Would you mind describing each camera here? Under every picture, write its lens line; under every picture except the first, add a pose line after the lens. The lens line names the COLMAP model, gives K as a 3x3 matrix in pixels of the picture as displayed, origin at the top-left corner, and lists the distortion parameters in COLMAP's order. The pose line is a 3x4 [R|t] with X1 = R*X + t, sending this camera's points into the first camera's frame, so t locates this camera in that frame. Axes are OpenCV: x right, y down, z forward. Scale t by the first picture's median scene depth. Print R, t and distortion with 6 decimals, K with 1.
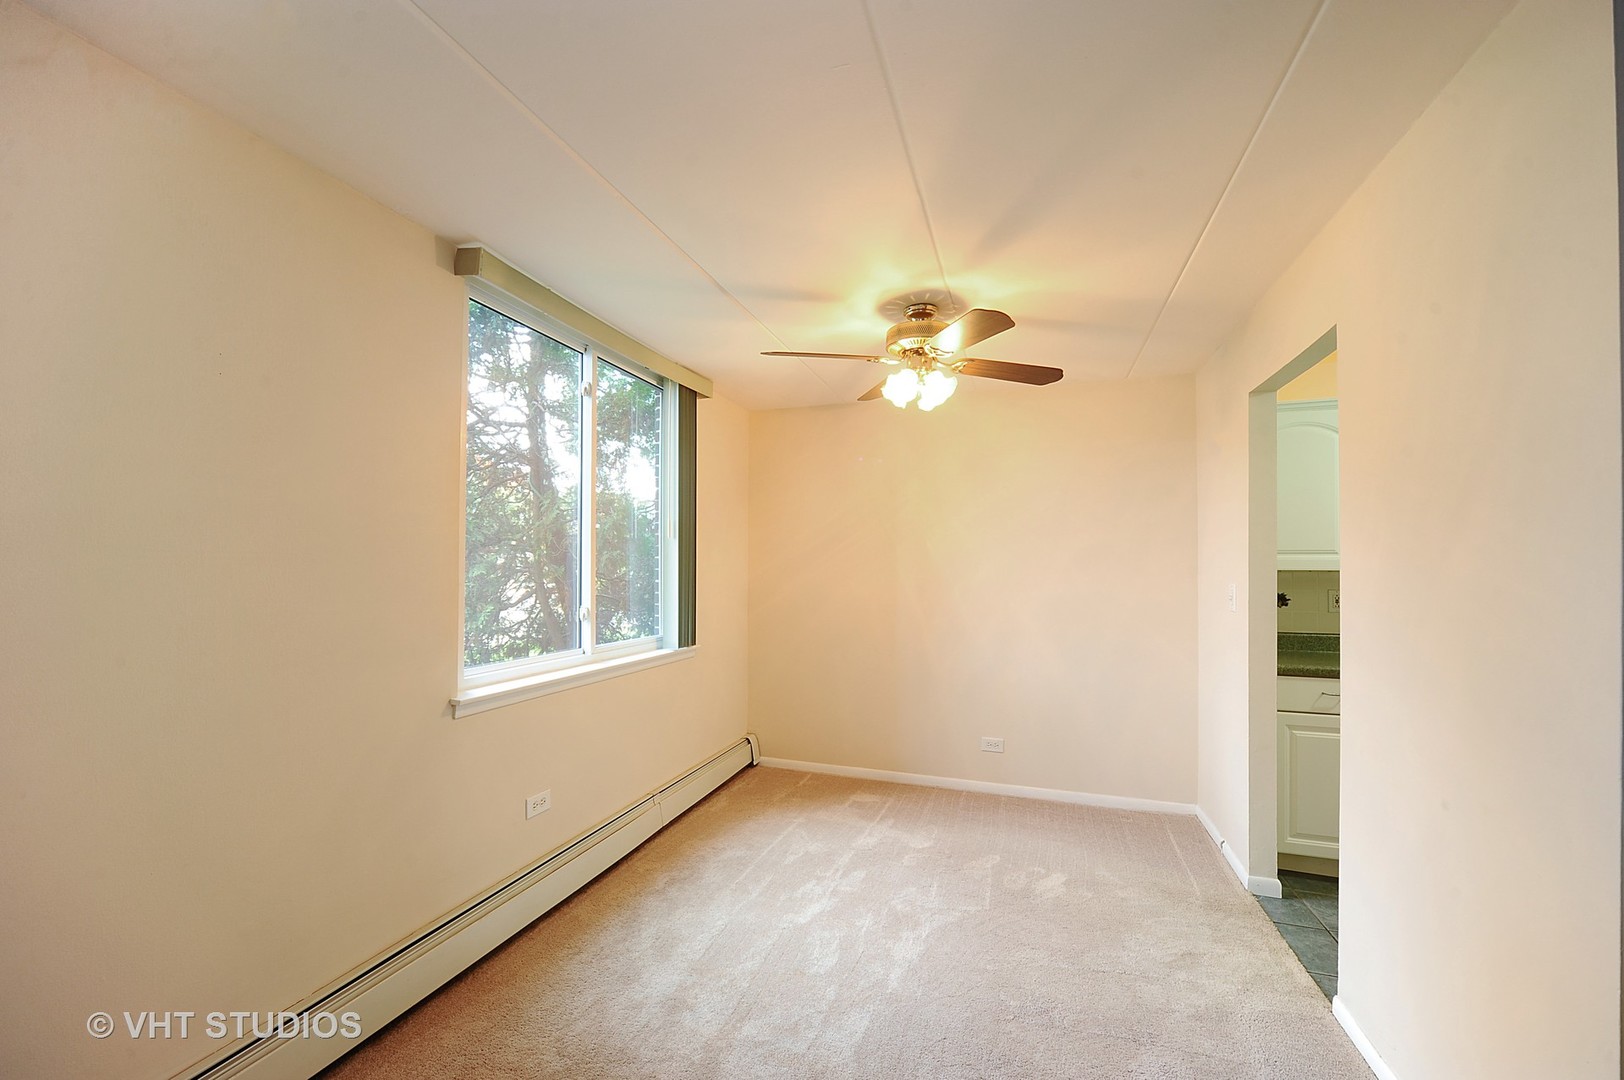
lens RADIAL K [[614.2, 0, 802.8], [0, 614.2, 565.9], [0, 0, 1]] dist [-0.030085, -0.000119]
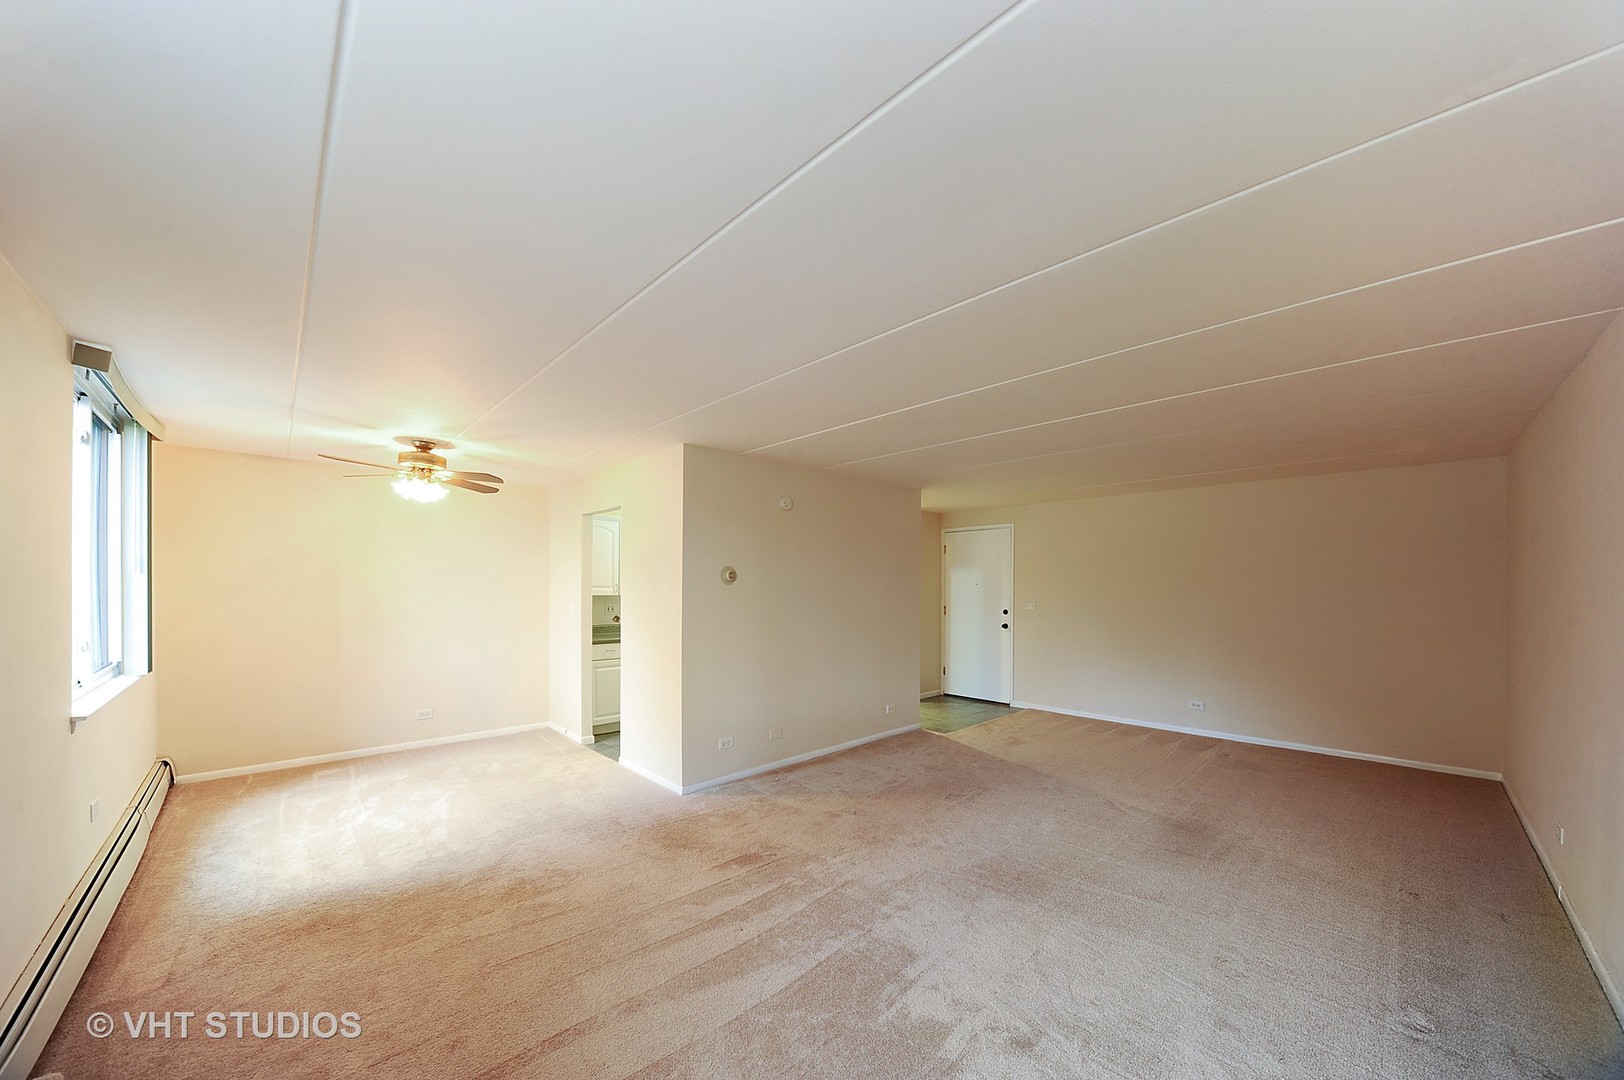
lens RADIAL K [[577.2, 0, 809.6], [0, 577.2, 588.7], [0, 0, 1]] dist [-0.000771, -0.000081]
pose [[0.442940, -0.002622, 0.896547, -0.717570], [-0.011228, 0.999901, 0.008471, -0.047892], [-0.896481, -0.013818, 0.442867, -0.618461]]
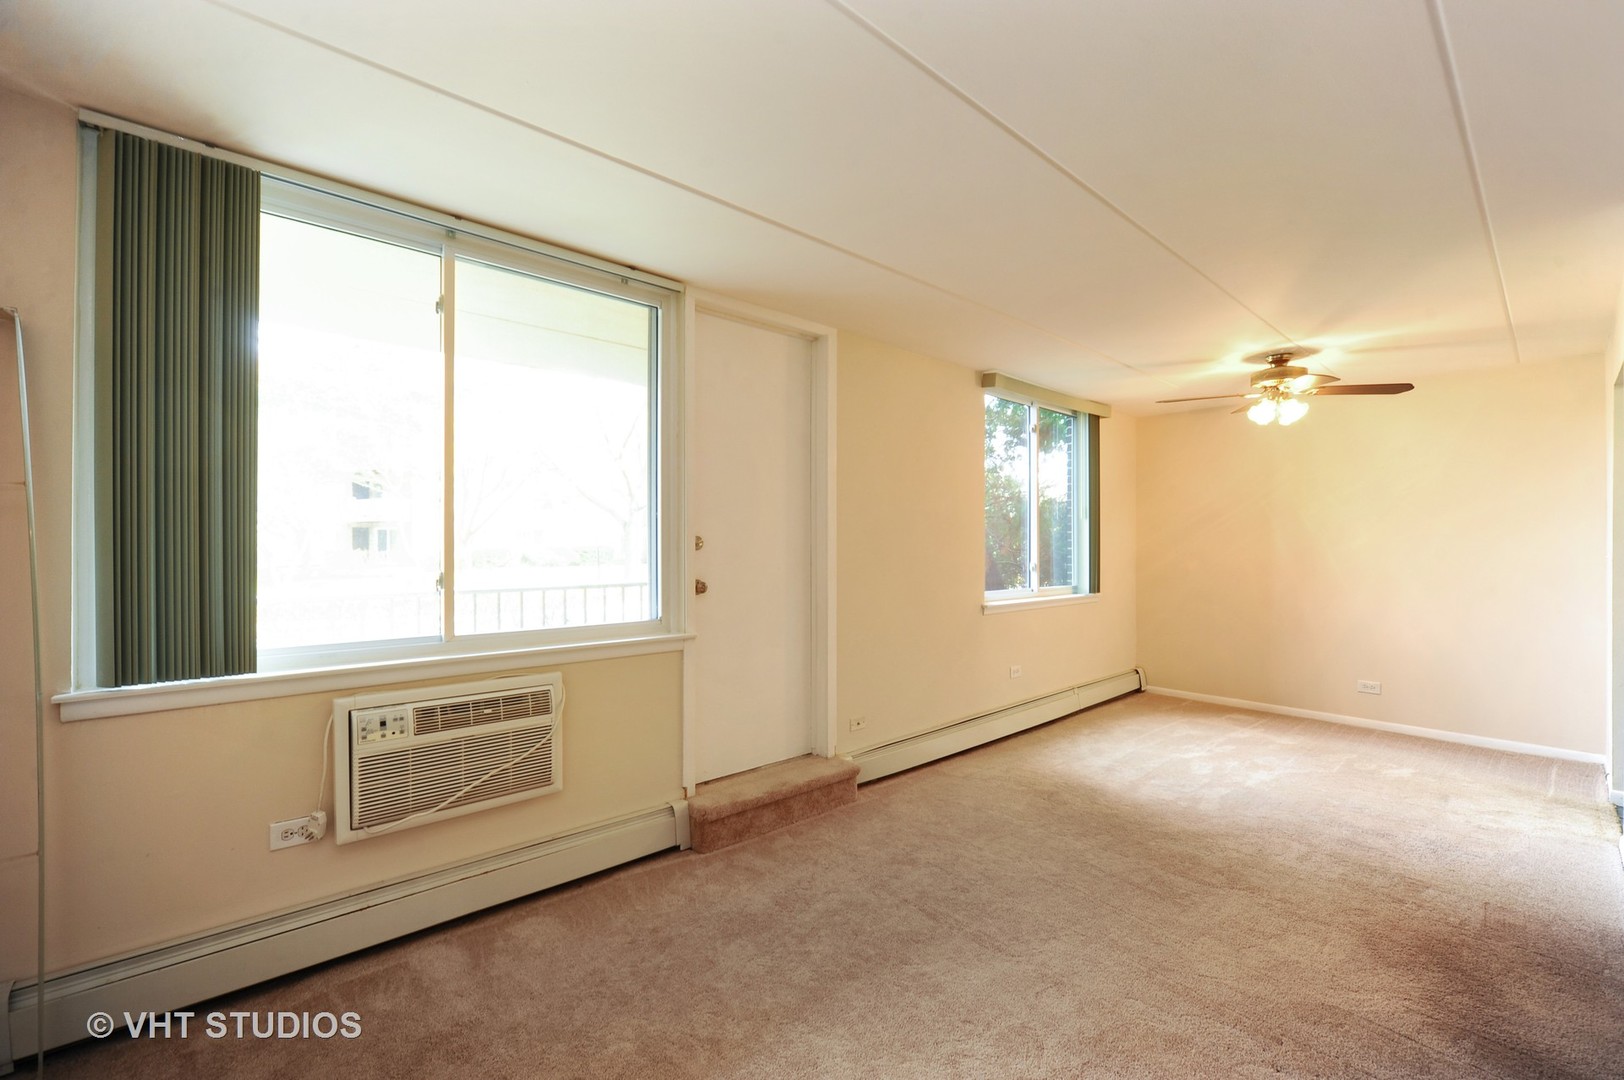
lens RADIAL K [[670.2, 0, 816.3], [0, 670.2, 548.0], [0, 0, 1]] dist [0.001602, 0.000693]
pose [[0.879189, -0.002123, -0.476468, -0.012424], [0.005058, 0.999975, 0.004878, 0.016334], [0.476446, -0.006698, 0.879178, -0.873273]]
